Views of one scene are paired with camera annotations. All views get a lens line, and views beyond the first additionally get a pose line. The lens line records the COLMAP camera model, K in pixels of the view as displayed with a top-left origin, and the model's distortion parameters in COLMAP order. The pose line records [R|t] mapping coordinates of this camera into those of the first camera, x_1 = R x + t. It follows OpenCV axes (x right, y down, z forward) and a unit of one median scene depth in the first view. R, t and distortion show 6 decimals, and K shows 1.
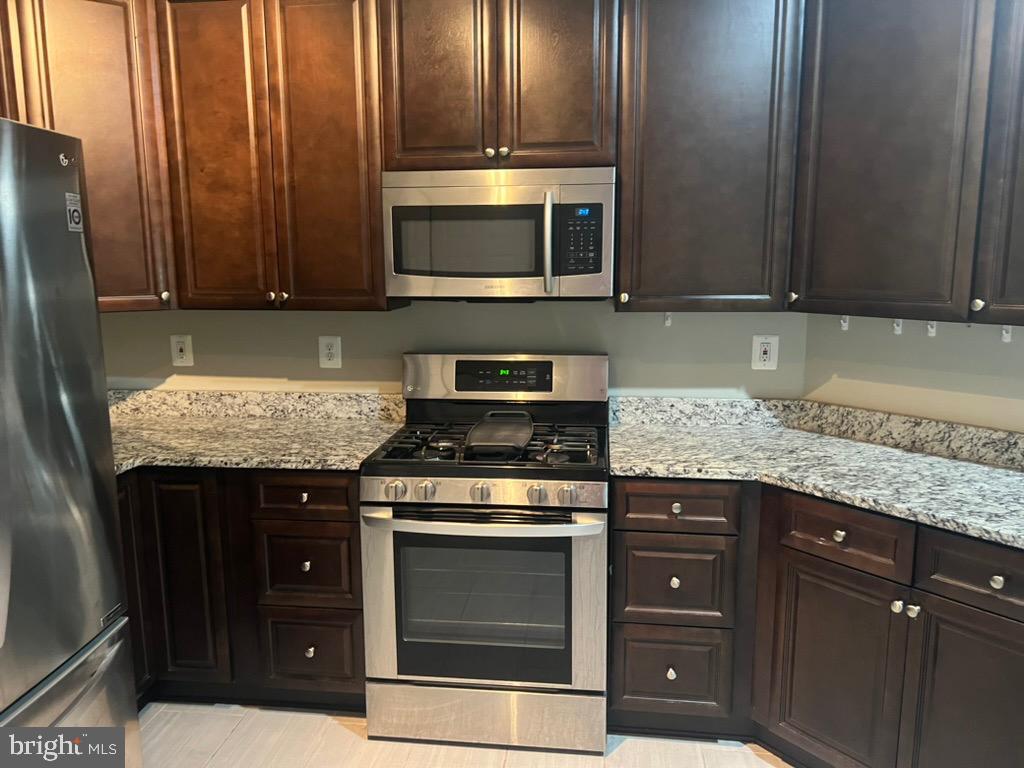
lens RADIAL K [[773.5, 0, 510.4], [0, 773.5, 385.6], [0, 0, 1]] dist [0.064936, -0.074449]
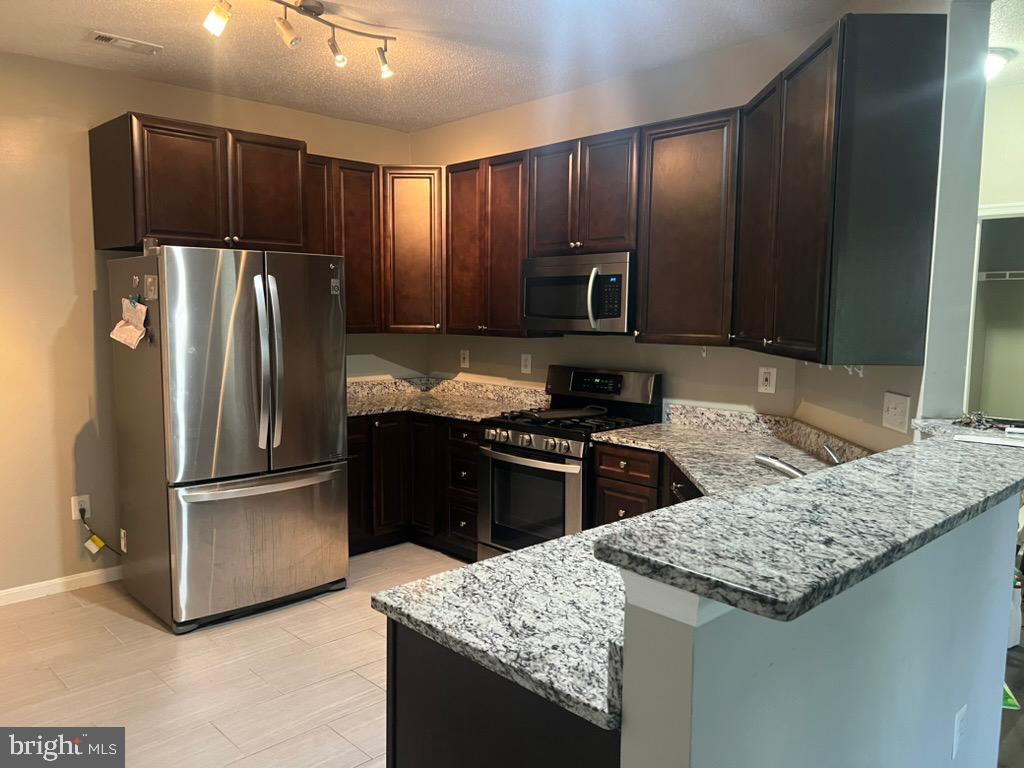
lens RADIAL K [[773.5, 0, 510.4], [0, 773.5, 385.6], [0, 0, 1]] dist [0.064936, -0.074449]
pose [[0.778697, 0.074268, -0.622989, 0.865801], [-0.113936, 0.993198, -0.024012, 0.052515], [0.616968, 0.089679, 0.781862, -0.336511]]
